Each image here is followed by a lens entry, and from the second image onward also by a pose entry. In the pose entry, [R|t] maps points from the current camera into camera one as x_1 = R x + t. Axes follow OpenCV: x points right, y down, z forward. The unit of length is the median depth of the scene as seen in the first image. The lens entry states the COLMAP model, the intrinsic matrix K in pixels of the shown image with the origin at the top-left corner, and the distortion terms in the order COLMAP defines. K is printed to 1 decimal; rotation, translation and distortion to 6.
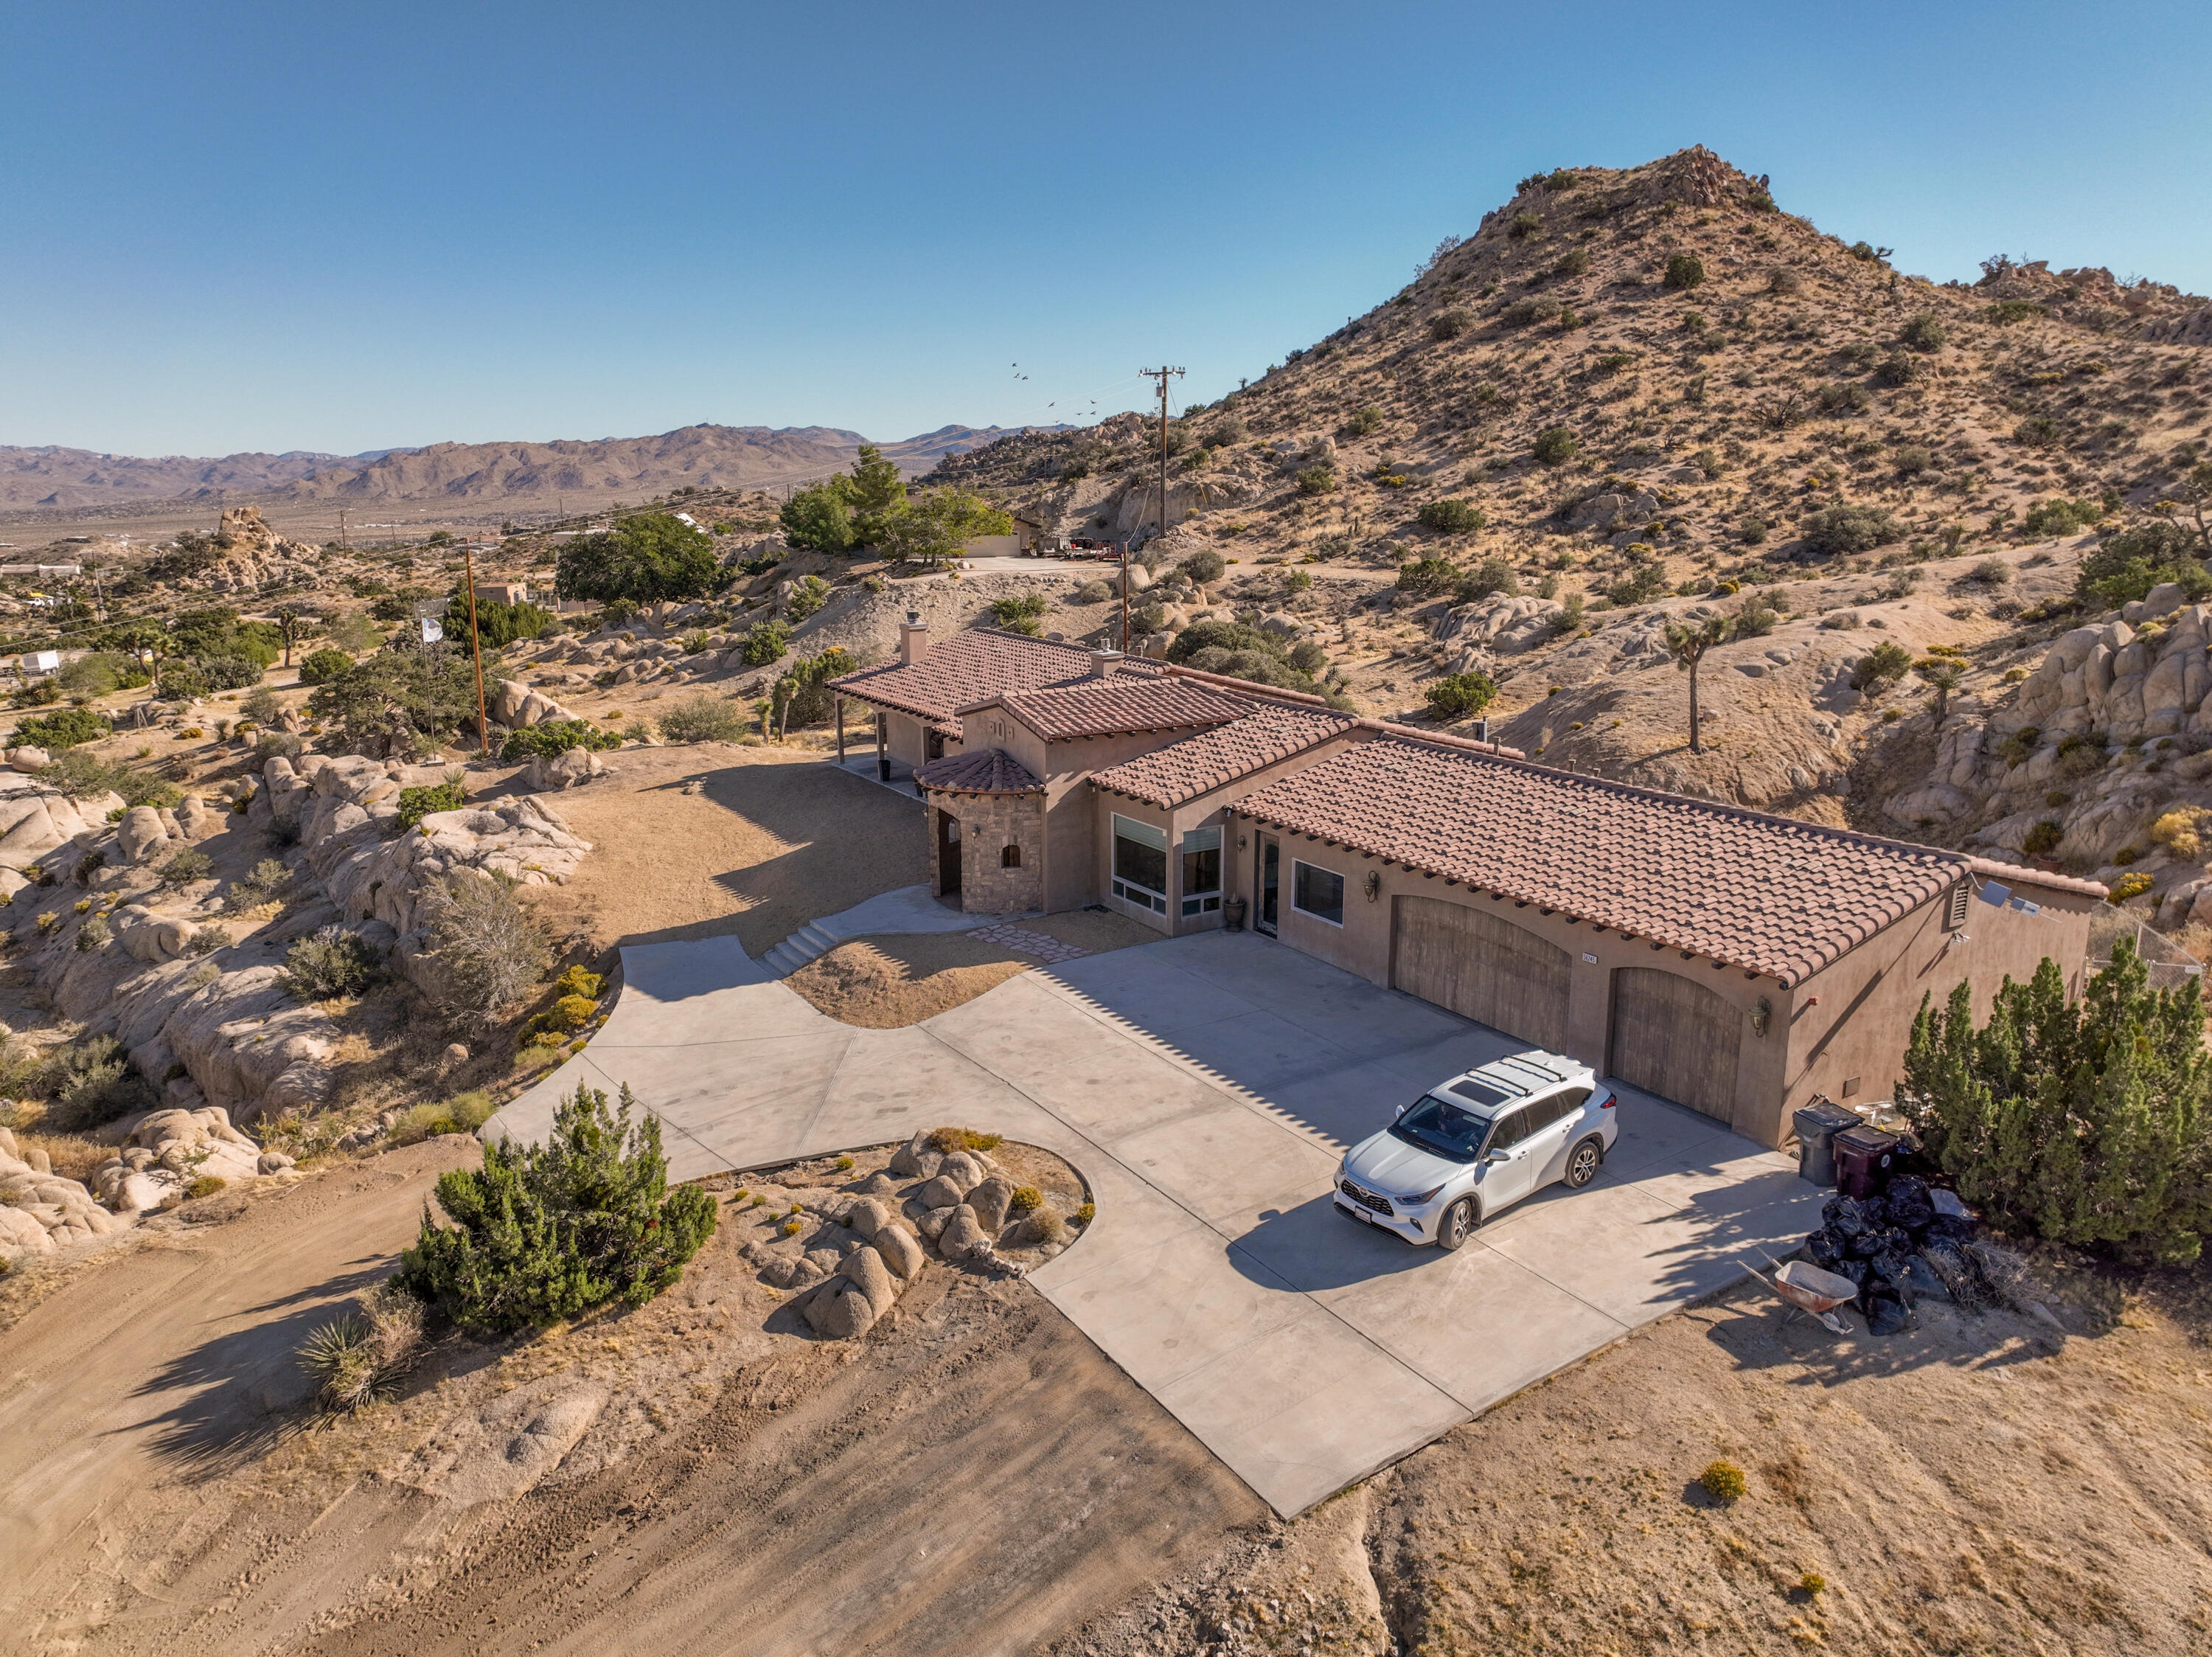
lens RADIAL K [[1554.9, 0, 1105.1], [0, 1554.9, 835.4], [0, 0, 1]] dist [-0.004895, 0.022547]
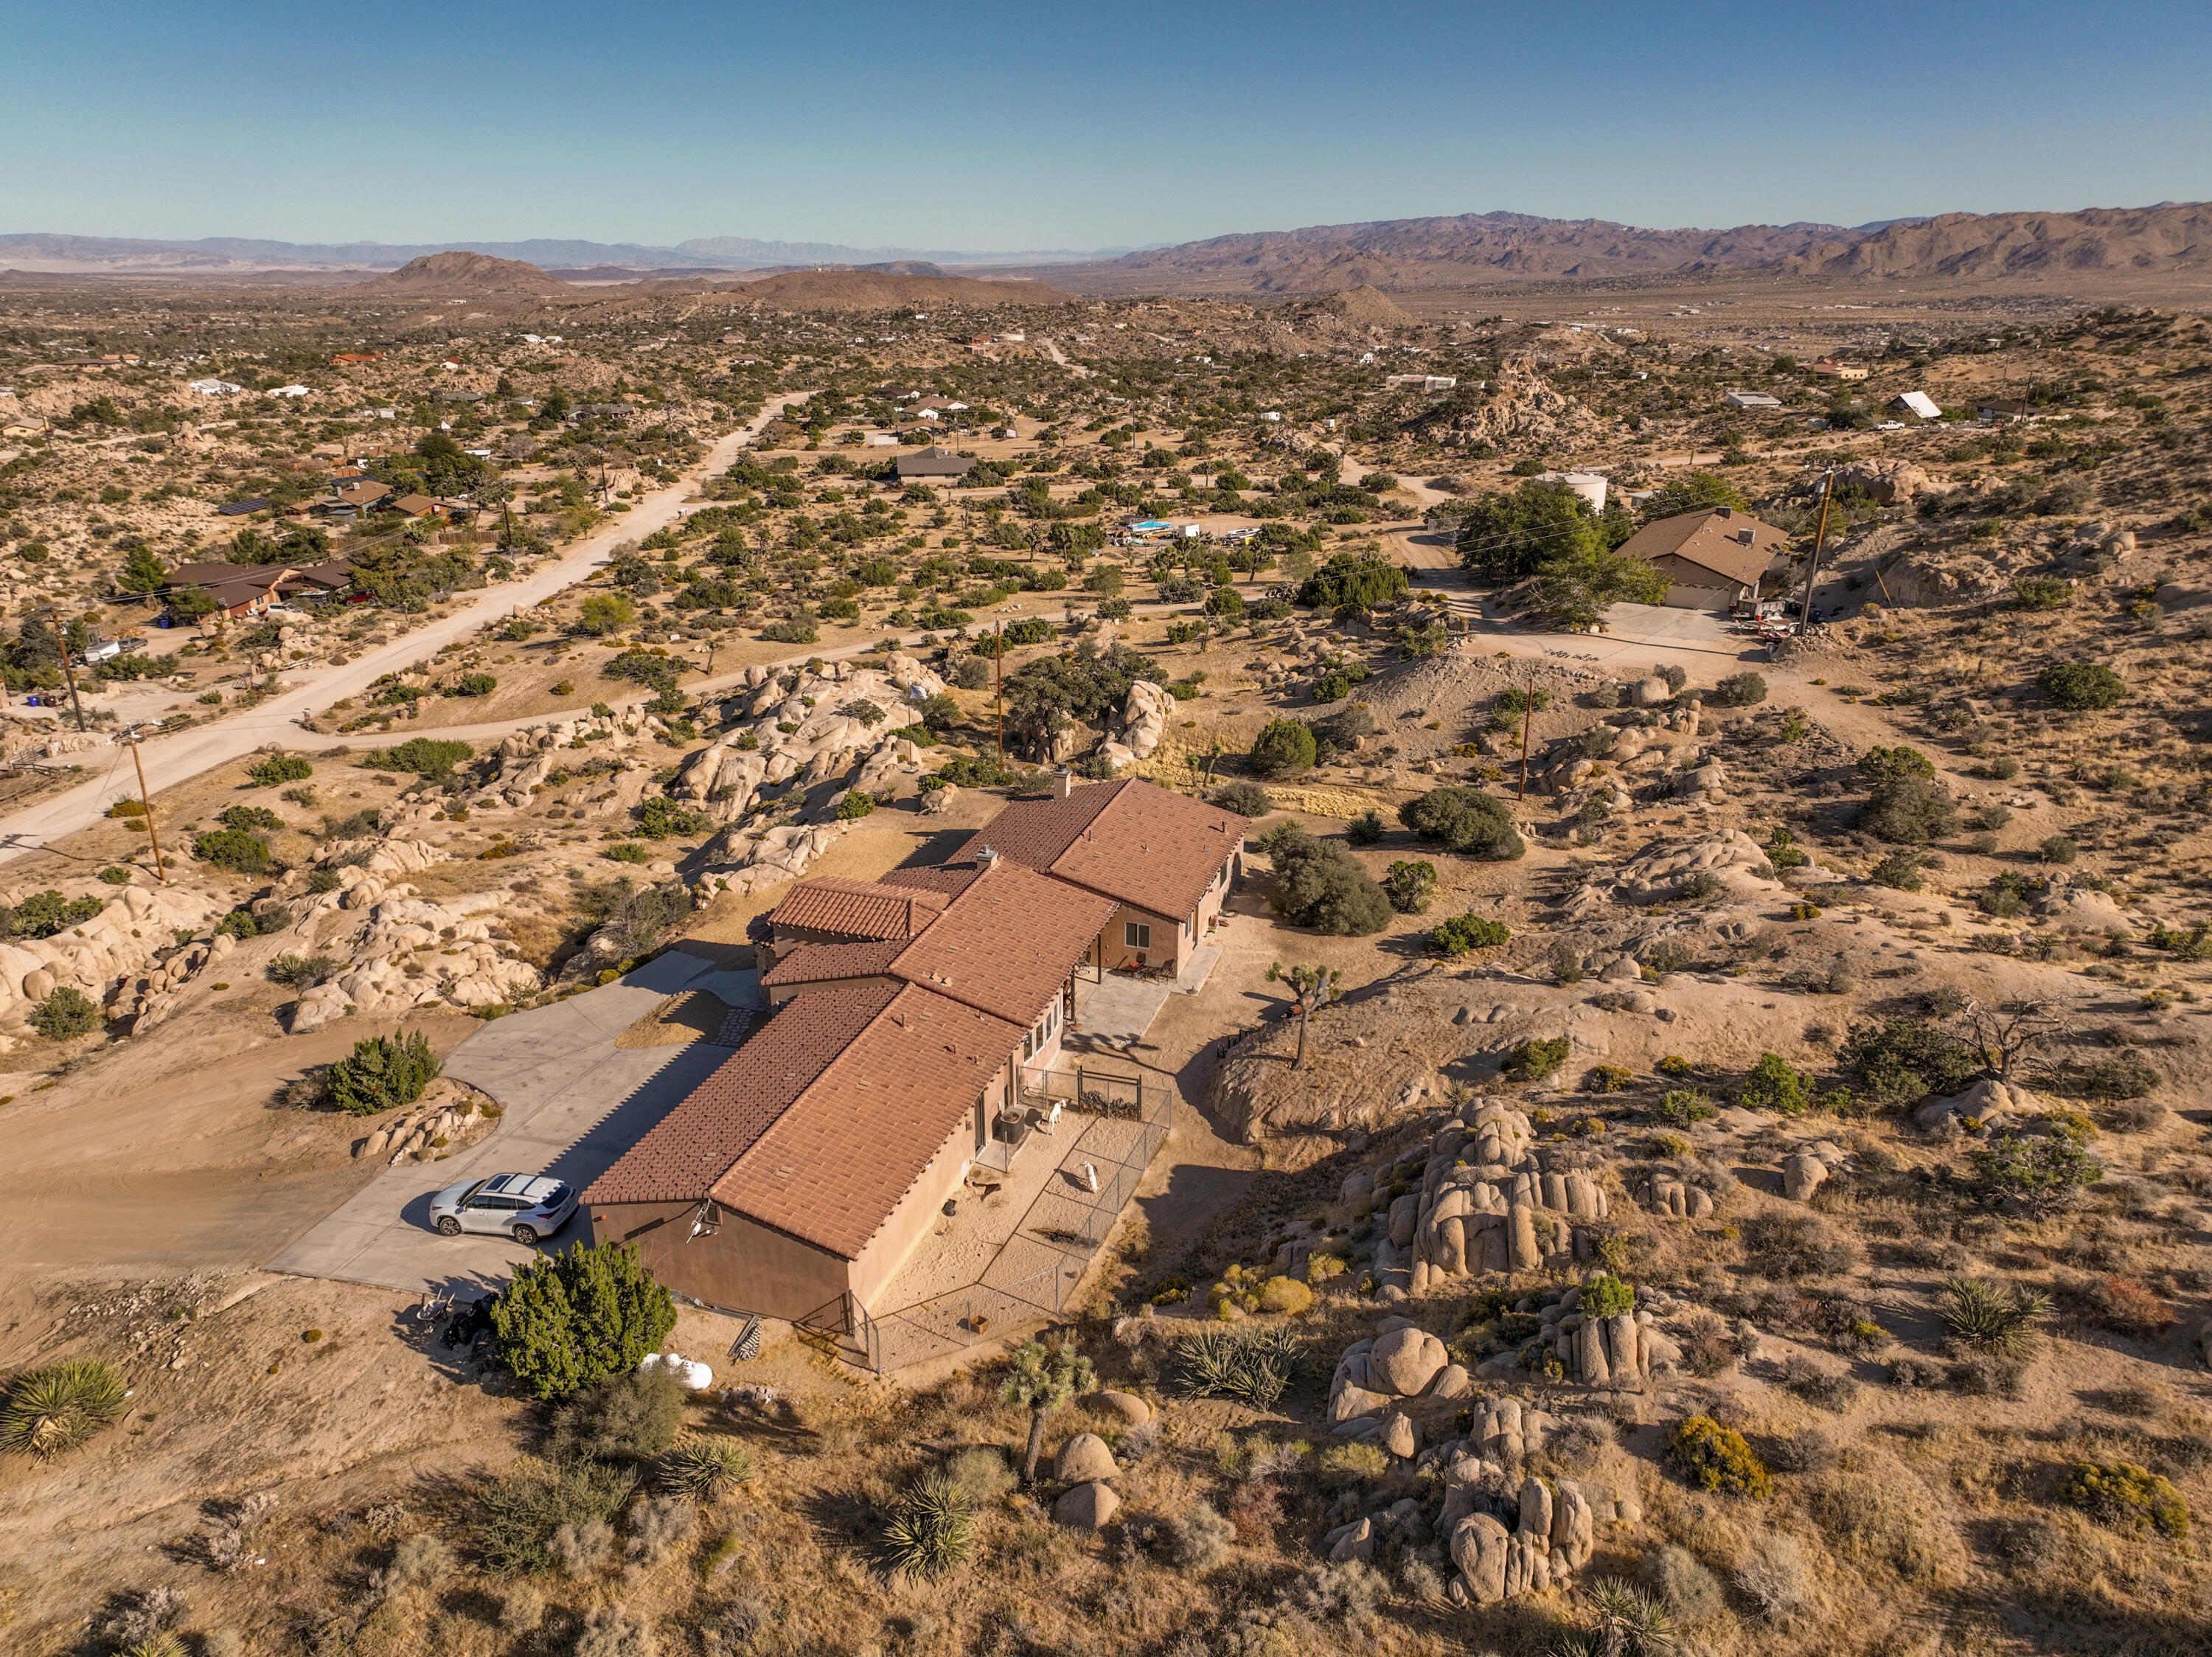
lens RADIAL K [[1554.9, 0, 1101.5], [0, 1554.9, 824.8], [0, 0, 1]] dist [-0.004895, 0.022547]
pose [[0.647828, 0.274171, -0.710739, 0.486361], [-0.181090, 0.961670, 0.205908, -0.203725], [0.739950, -0.004685, 0.672646, 0.033063]]
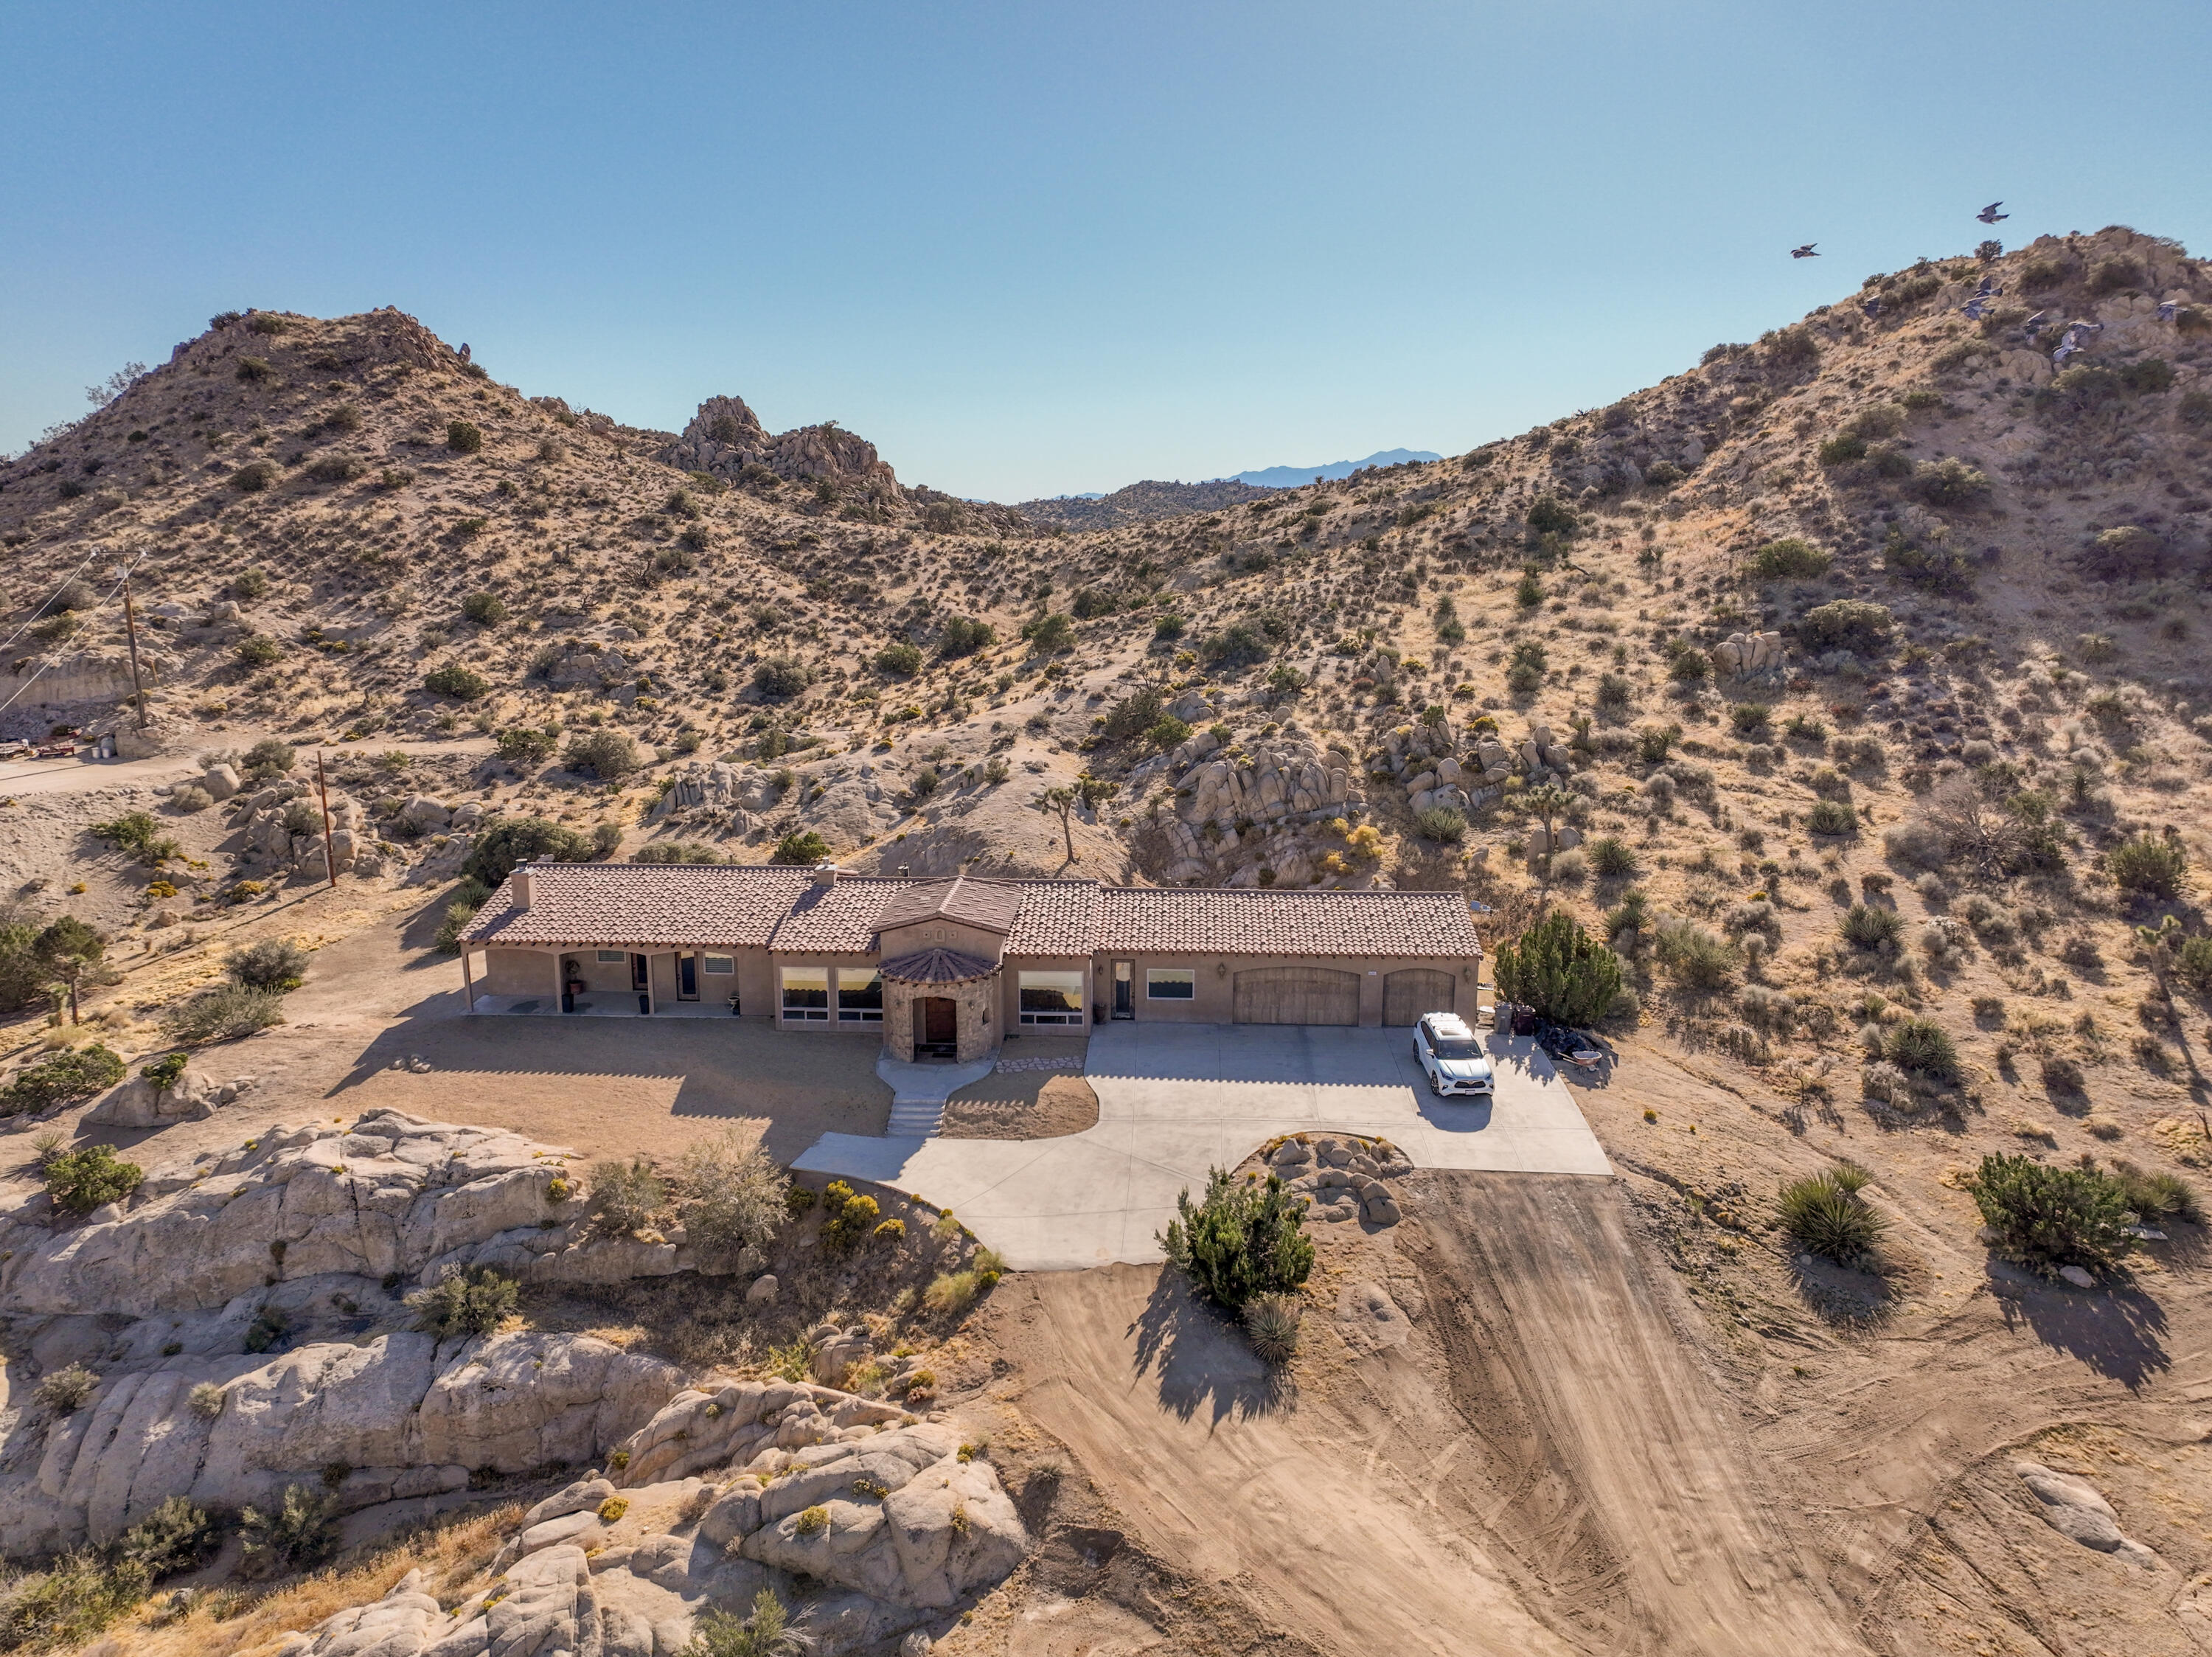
lens RADIAL K [[1554.9, 0, 1105.1], [0, 1554.9, 830.0], [0, 0, 1]] dist [-0.004895, 0.022547]
pose [[0.567672, -0.156327, 0.808276, -0.407144], [0.188438, 0.980413, 0.057275, -0.078169], [-0.801398, 0.119797, 0.586011, 0.006369]]
